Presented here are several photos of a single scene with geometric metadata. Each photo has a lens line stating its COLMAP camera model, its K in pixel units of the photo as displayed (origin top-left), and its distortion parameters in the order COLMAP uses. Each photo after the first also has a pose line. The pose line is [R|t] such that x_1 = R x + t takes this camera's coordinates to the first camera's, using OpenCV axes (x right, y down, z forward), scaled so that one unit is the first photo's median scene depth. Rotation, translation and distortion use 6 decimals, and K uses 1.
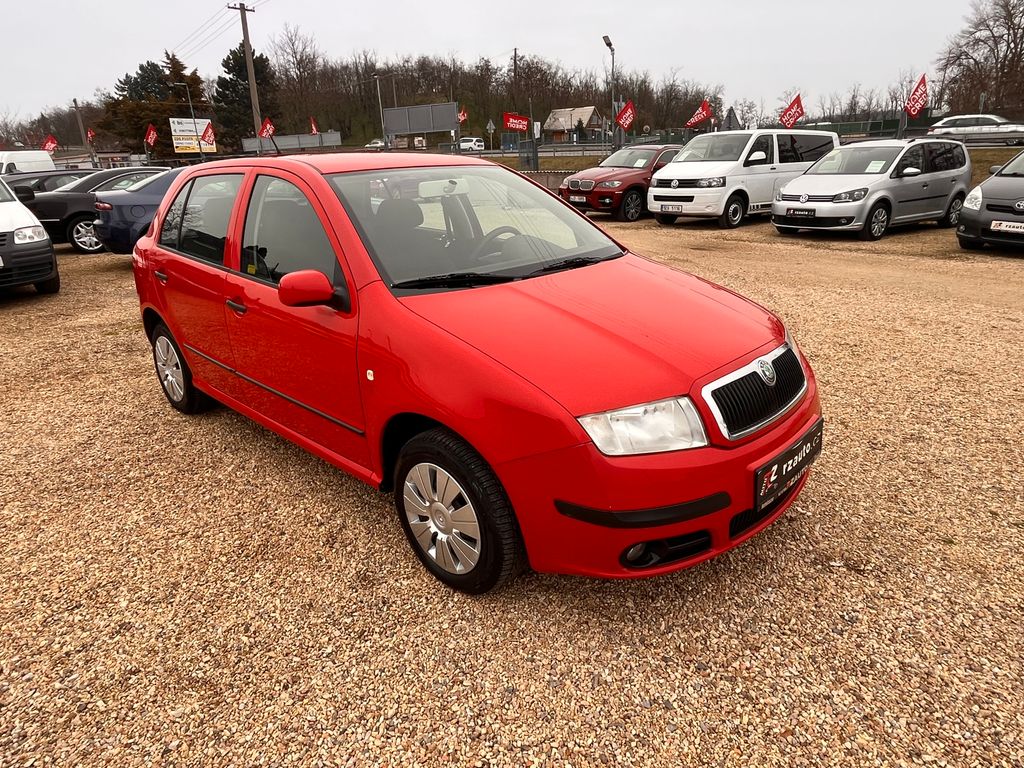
lens RADIAL K [[632.2, 0, 510.8], [0, 632.2, 383.6], [0, 0, 1]] dist [0.005015, -0.005297]
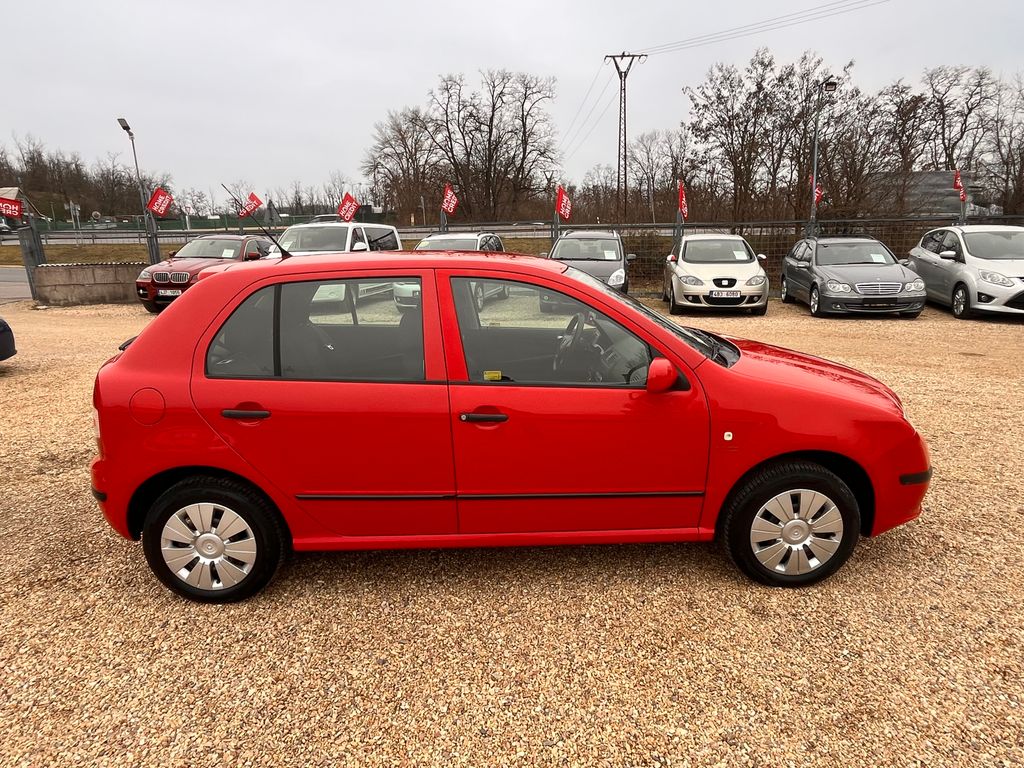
lens RADIAL K [[632.2, 0, 510.3], [0, 632.2, 386.5], [0, 0, 1]] dist [0.005015, -0.005297]
pose [[0.715484, -0.156503, 0.680874, -0.242578], [0.239184, 0.970563, -0.028252, -0.031097], [-0.656410, 0.183067, 0.731856, 0.072257]]
